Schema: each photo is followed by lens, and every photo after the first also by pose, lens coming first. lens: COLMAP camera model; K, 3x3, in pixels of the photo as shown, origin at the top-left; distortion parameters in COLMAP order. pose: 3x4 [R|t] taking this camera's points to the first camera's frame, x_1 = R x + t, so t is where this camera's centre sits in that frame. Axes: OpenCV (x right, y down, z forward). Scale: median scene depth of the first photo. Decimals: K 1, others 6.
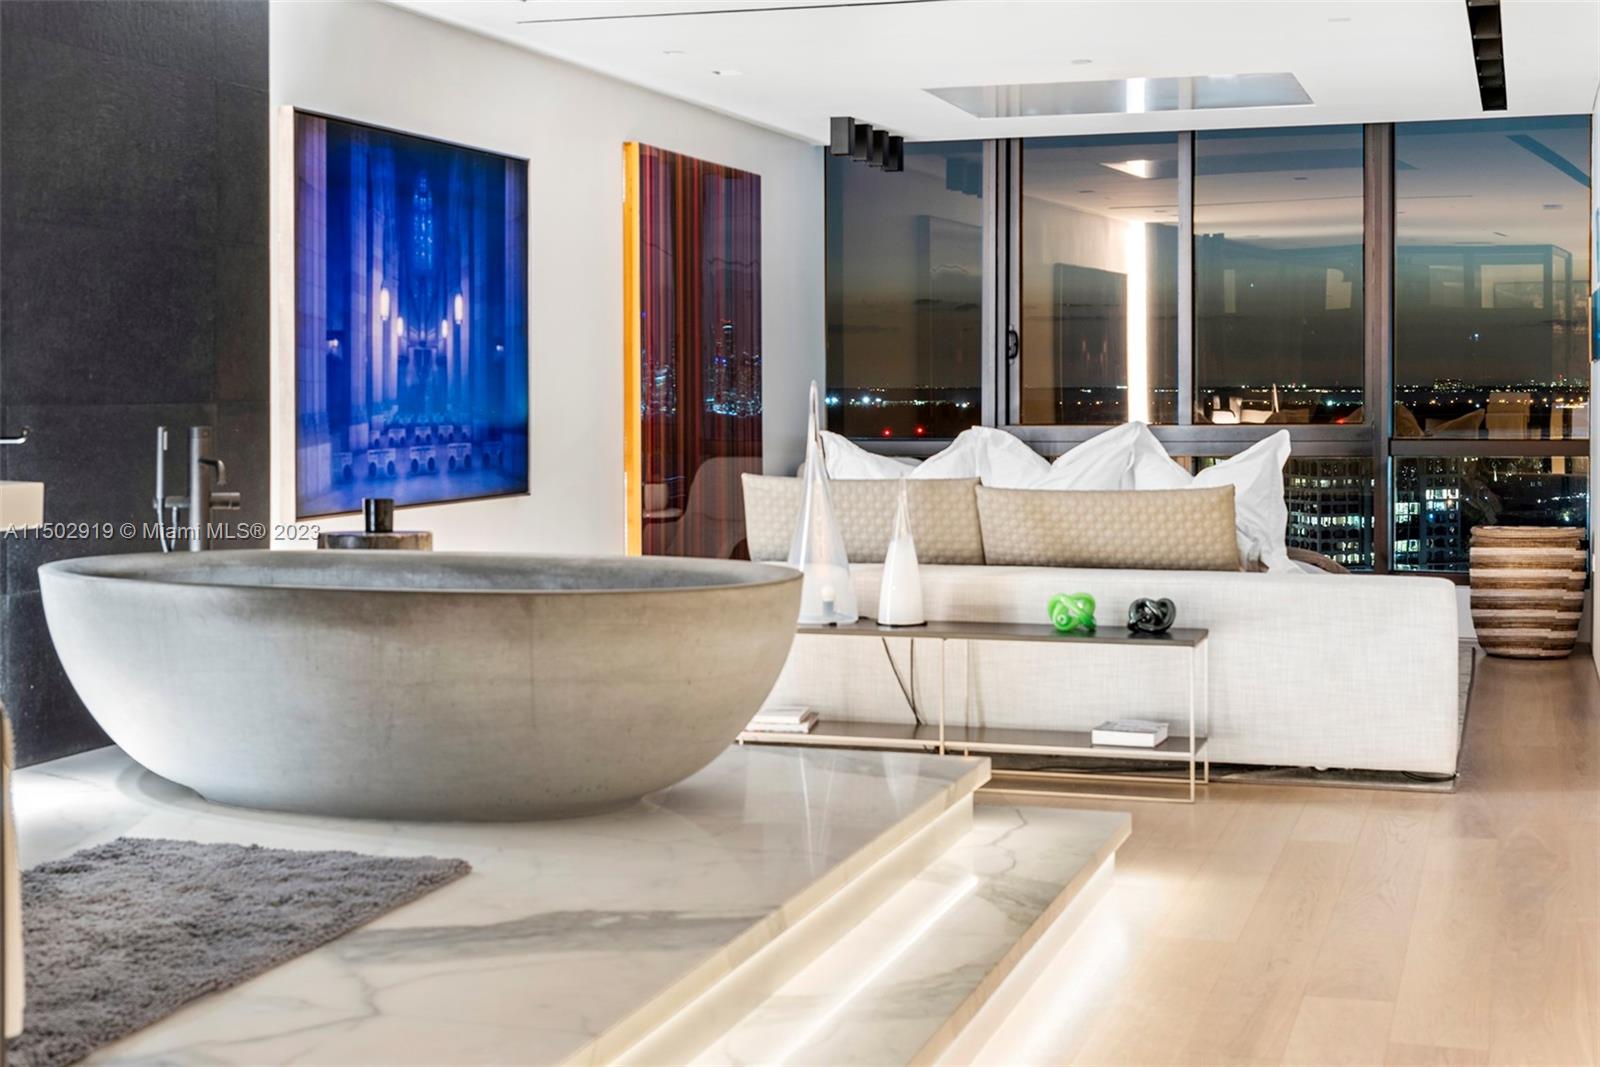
lens RADIAL K [[2202.7, 0, 800.0], [0, 2202.7, 427.1], [0, 0, 1]] dist [0.001635, -0.011325]
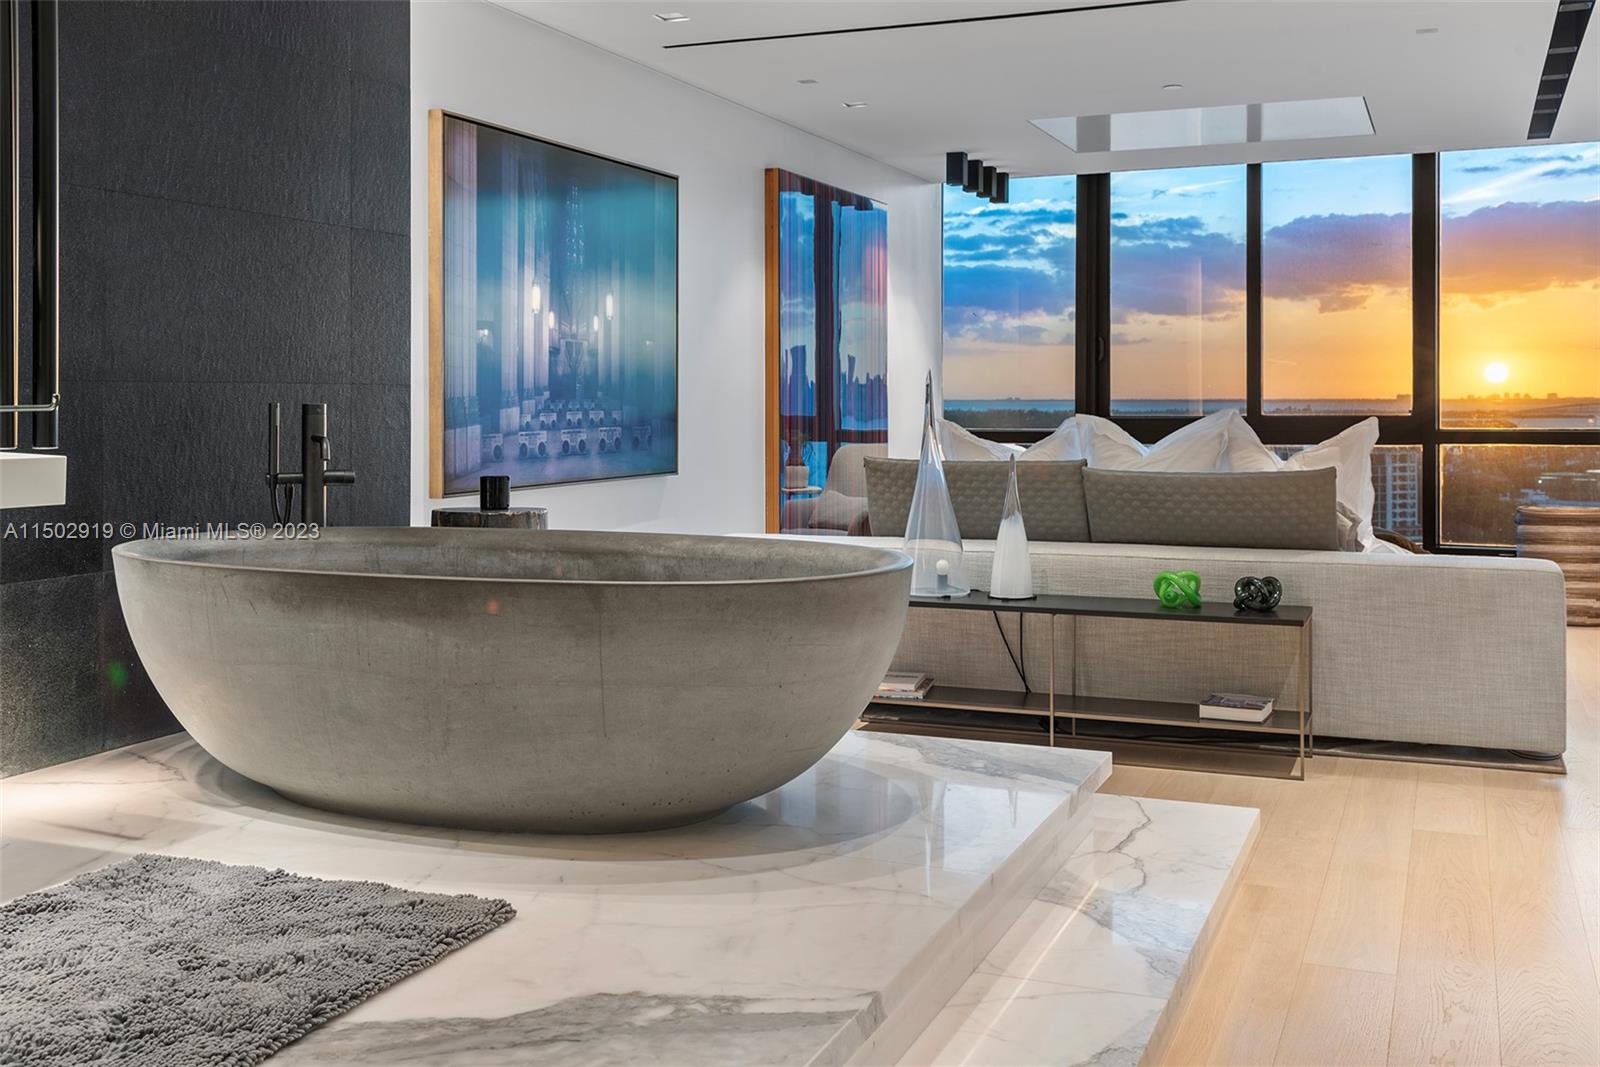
lens RADIAL K [[1579.0, 0, 800.9], [0, 1579.0, 411.1], [0, 0, 1]] dist [0.008640, 0.003881]
pose [[0.996855, 0.001862, -0.079230, 0.004743], [-0.002705, 0.999941, -0.010536, 0.007990], [0.079206, 0.010718, 0.996801, 0.233577]]
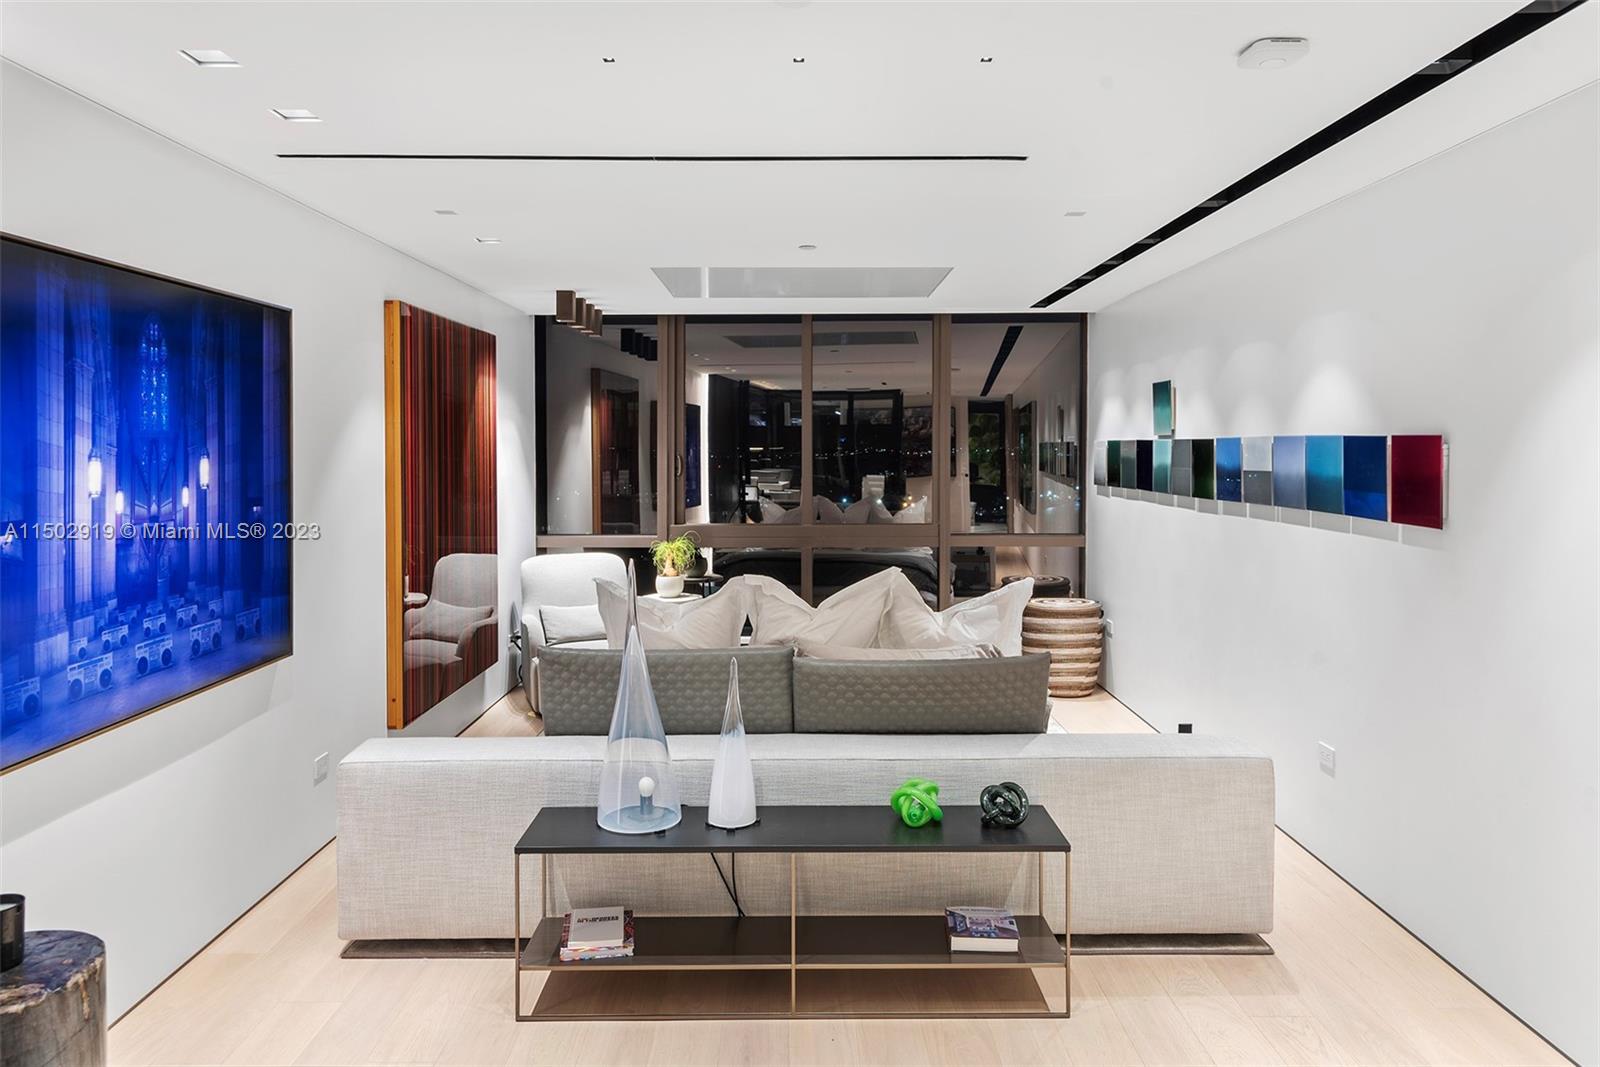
lens RADIAL K [[1076.6, 0, 801.0], [0, 1076.6, 460.2], [0, 0, 1]] dist [0.027504, -0.036721]
pose [[0.948535, -0.001658, 0.316667, -0.070302], [0.003477, 0.999981, -0.005181, -0.060293], [-0.316652, 0.006016, 0.948523, 0.553035]]
